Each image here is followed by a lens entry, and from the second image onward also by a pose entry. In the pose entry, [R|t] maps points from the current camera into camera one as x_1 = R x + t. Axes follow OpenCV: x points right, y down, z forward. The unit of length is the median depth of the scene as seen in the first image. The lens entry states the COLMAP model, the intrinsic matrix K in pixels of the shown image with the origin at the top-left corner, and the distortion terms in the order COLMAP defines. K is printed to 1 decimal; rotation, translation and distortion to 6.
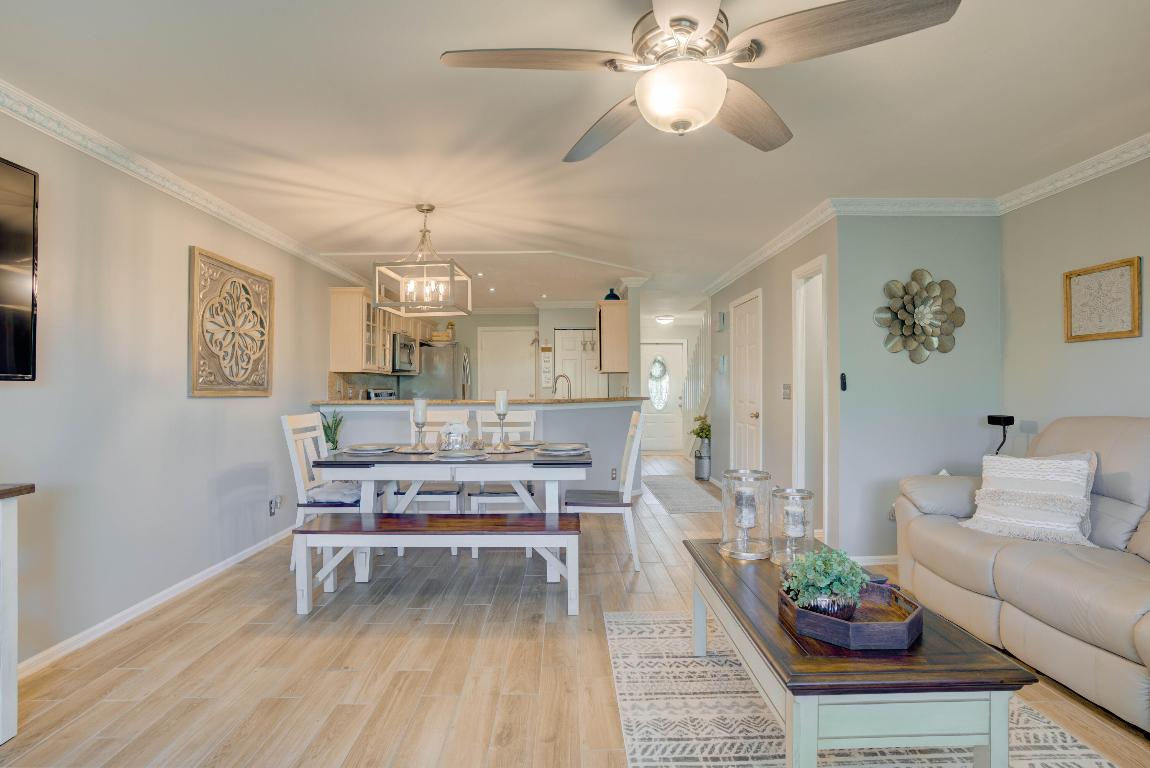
lens RADIAL K [[556.3, 0, 572.4], [0, 556.3, 388.0], [0, 0, 1]] dist [0.000604, 0.000548]
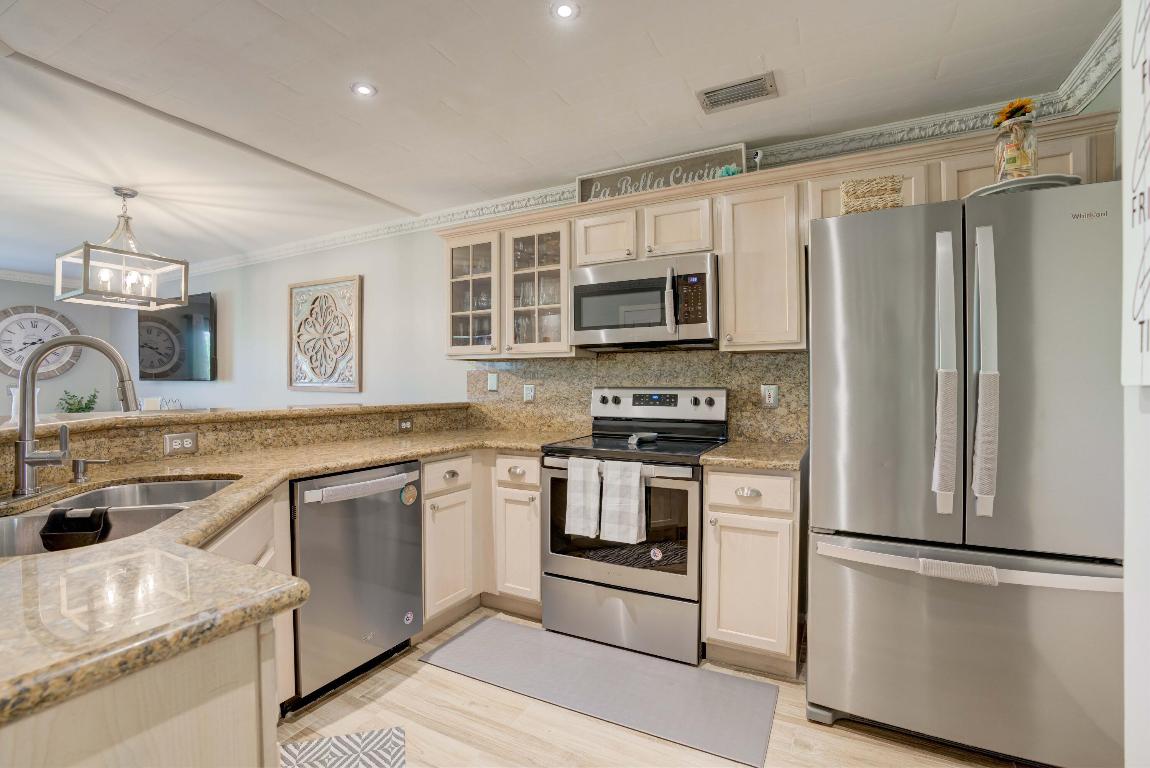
lens RADIAL K [[519.2, 0, 568.5], [0, 519.2, 386.5], [0, 0, 1]] dist [-0.054280, 0.018797]
pose [[-0.461222, -0.002003, -0.887282, 0.167827], [-0.001404, 0.999998, -0.001527, 0.006892], [0.887283, 0.000542, -0.461224, 2.052373]]
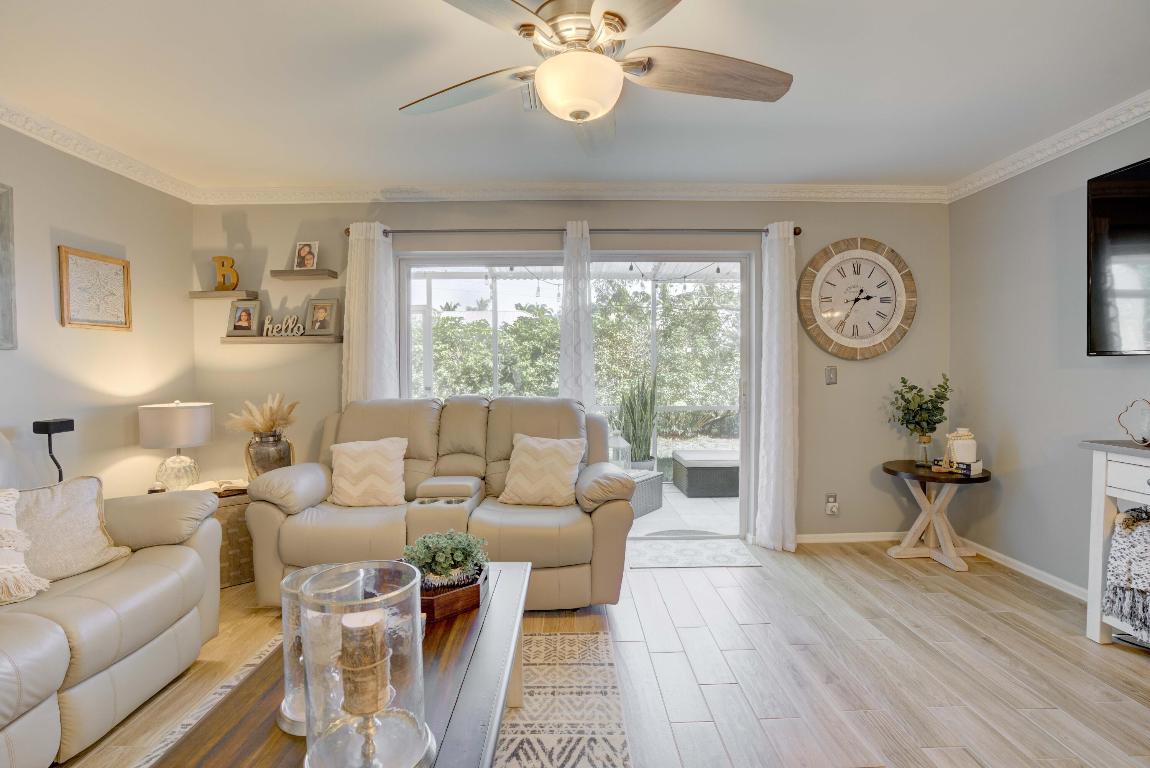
lens RADIAL K [[545.3, 0, 582.8], [0, 545.3, 385.2], [0, 0, 1]] dist [-0.057360, 0.031315]
pose [[-0.999715, 0.002735, -0.023699, 0.101622], [0.002107, 0.999647, 0.026477, 0.006673], [0.023763, 0.026420, -0.999368, 0.897752]]
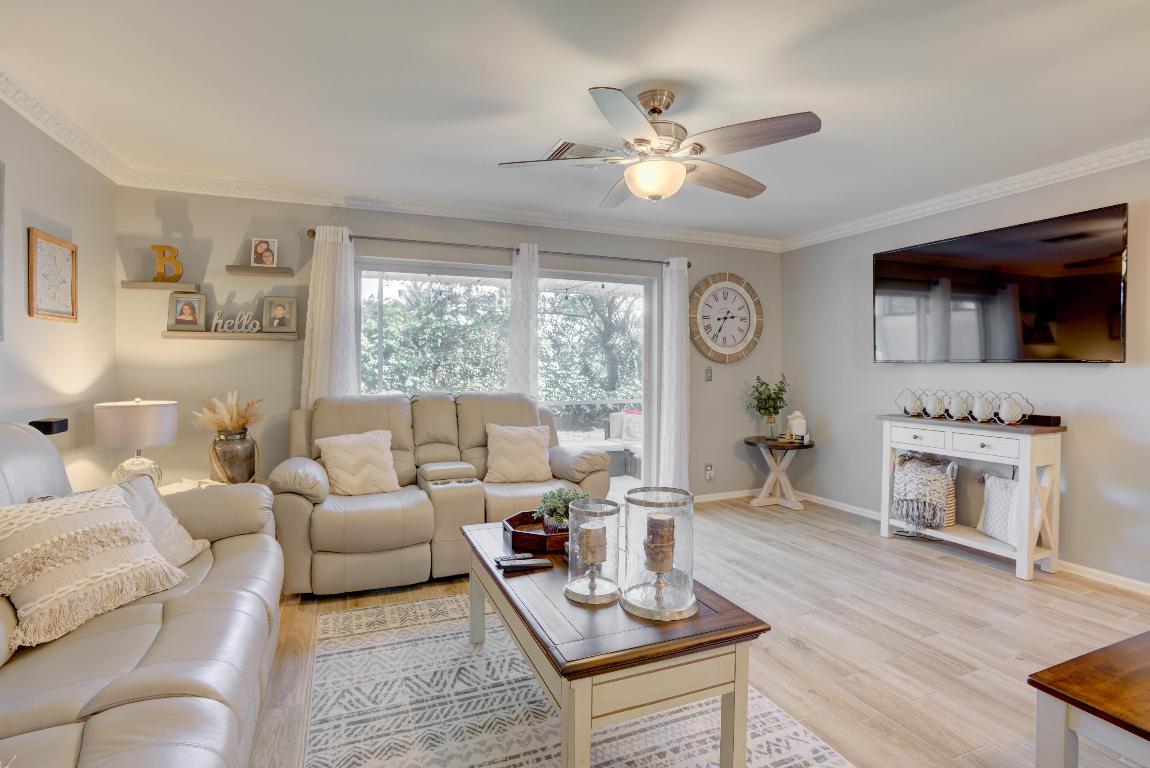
lens RADIAL K [[542.3, 0, 578.1], [0, 542.3, 372.6], [0, 0, 1]] dist [-0.040789, 0.021050]
pose [[-0.925349, -0.002460, -0.379109, 0.423369], [-0.004713, 0.999976, 0.005013, 0.006416], [0.379088, 0.006426, -0.925338, 1.021520]]
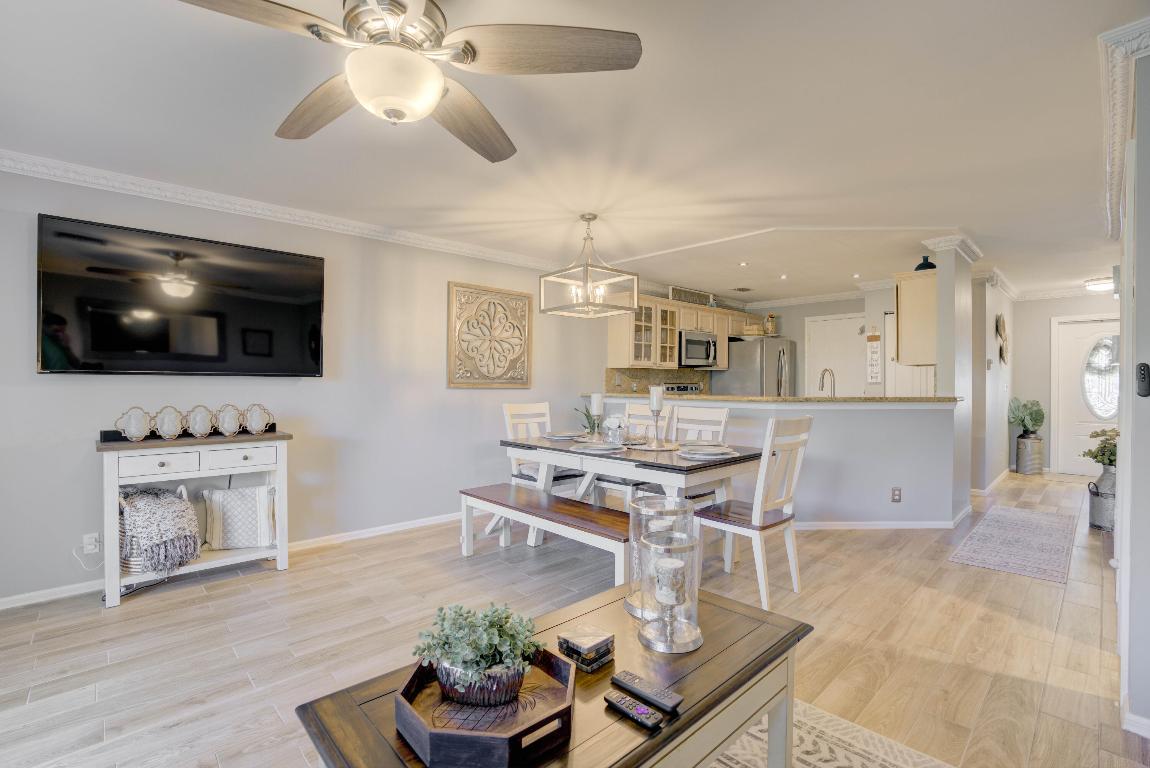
lens RADIAL K [[545.3, 0, 582.8], [0, 545.3, 385.2], [0, 0, 1]] dist [-0.057360, 0.031315]
pose [[0.690012, 0.010647, -0.723719, 0.498380], [-0.007261, 0.999943, 0.007788, -0.003486], [0.723761, -0.000119, 0.690051, 0.262171]]
